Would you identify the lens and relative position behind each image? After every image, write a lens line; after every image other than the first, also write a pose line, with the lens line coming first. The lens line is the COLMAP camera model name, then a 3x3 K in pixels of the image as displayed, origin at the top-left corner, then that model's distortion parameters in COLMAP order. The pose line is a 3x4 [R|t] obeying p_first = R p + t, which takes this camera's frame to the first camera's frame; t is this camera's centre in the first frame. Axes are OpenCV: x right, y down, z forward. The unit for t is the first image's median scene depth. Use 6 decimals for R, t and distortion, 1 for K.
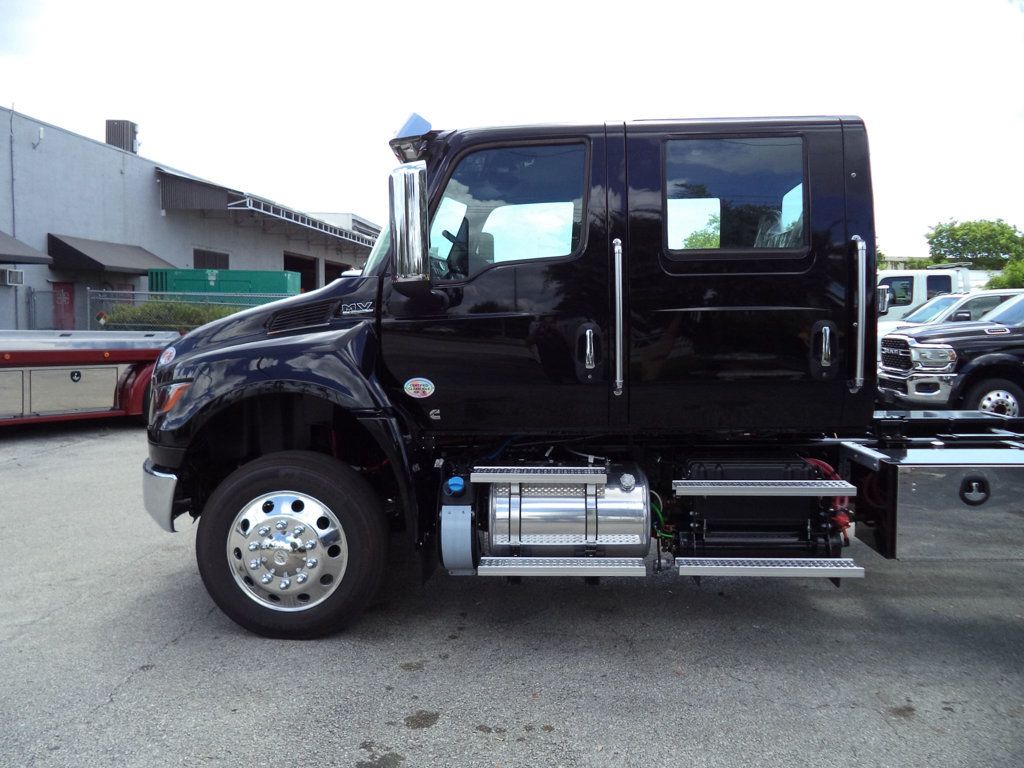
lens RADIAL K [[820.6, 0, 512.0], [0, 820.6, 384.0], [0, 0, 1]] dist [-0.028313, -0.013215]
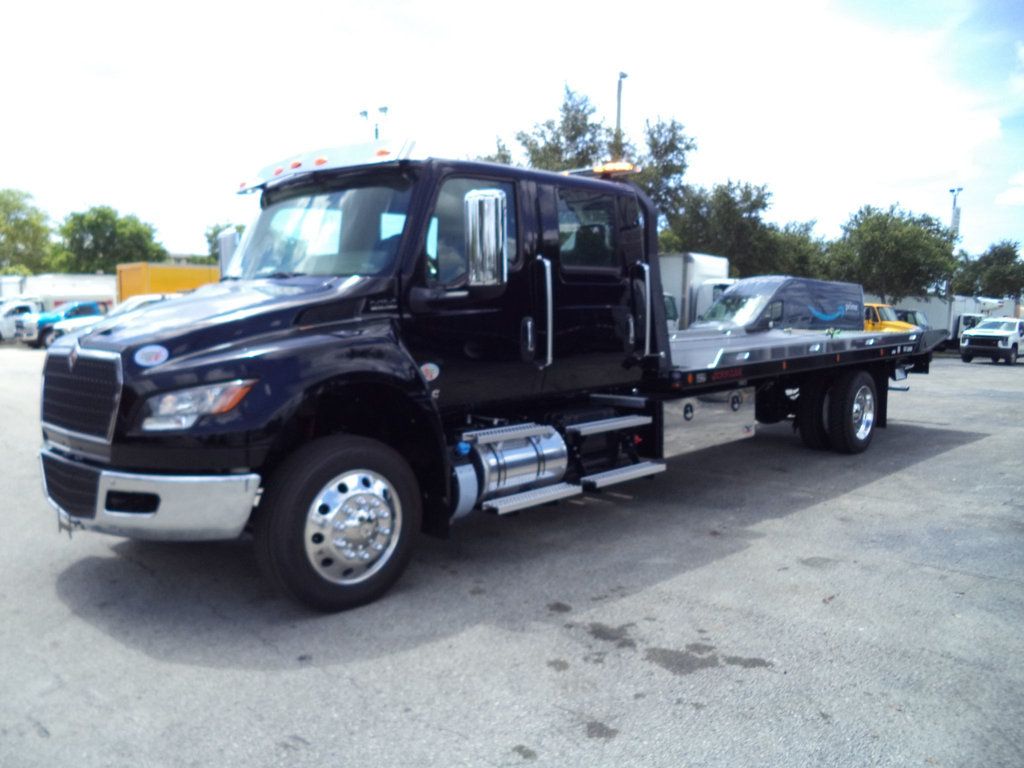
lens RADIAL K [[820.6, 0, 512.0], [0, 820.6, 384.0], [0, 0, 1]] dist [-0.028313, -0.013215]
pose [[0.653431, -0.059185, 0.754669, -0.937471], [0.054156, 0.998039, 0.031380, -0.008886], [-0.755046, 0.020365, 0.655355, 0.120217]]
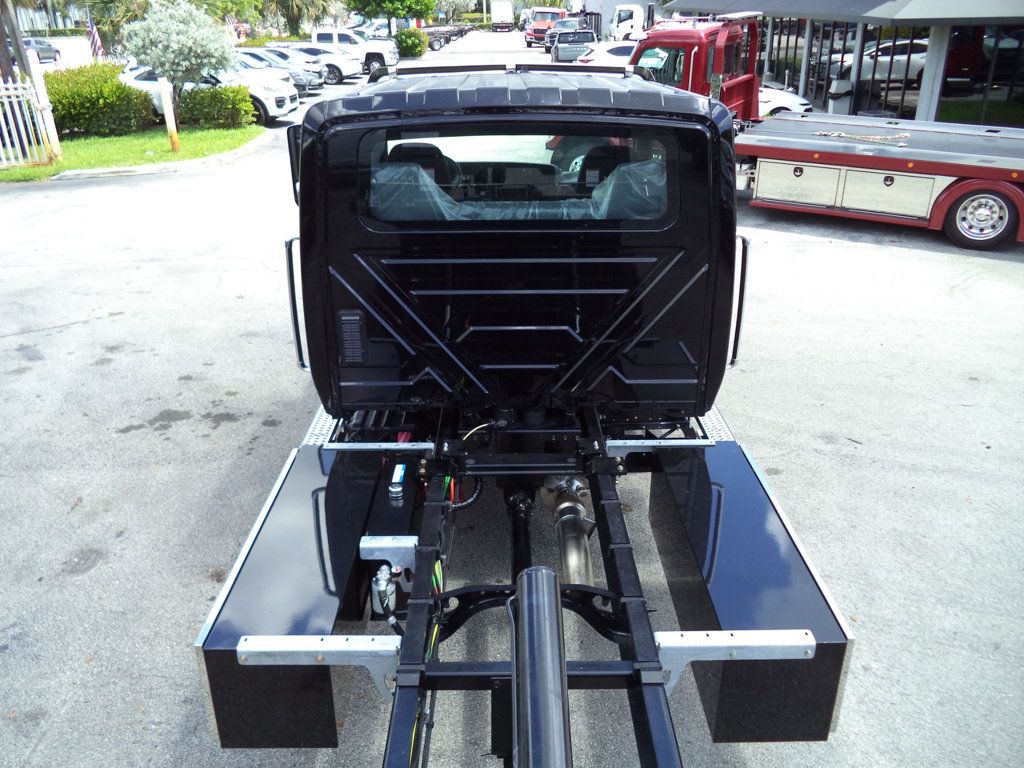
lens RADIAL K [[831.2, 0, 518.0], [0, 831.2, 385.0], [0, 0, 1]] dist [-0.029246, -0.005055]
pose [[0.073852, 0.401085, -0.913059, 1.390869], [-0.075536, 0.915179, 0.395906, -0.413994], [0.994404, 0.039731, 0.097884, 1.113445]]
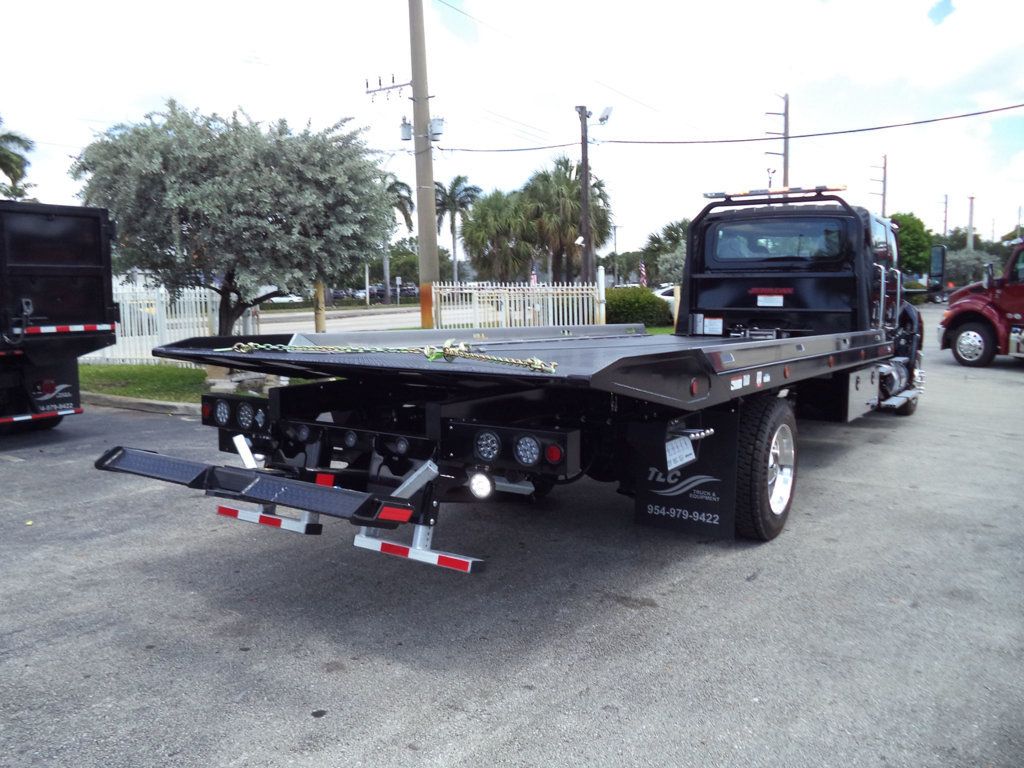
lens RADIAL K [[831.2, 0, 518.0], [0, 831.2, 385.0], [0, 0, 1]] dist [-0.029246, -0.005055]
pose [[-0.498018, 0.093832, -0.862075, 2.837512], [-0.070521, 0.986453, 0.148110, -0.140698], [0.864294, 0.134556, -0.484655, 1.746394]]
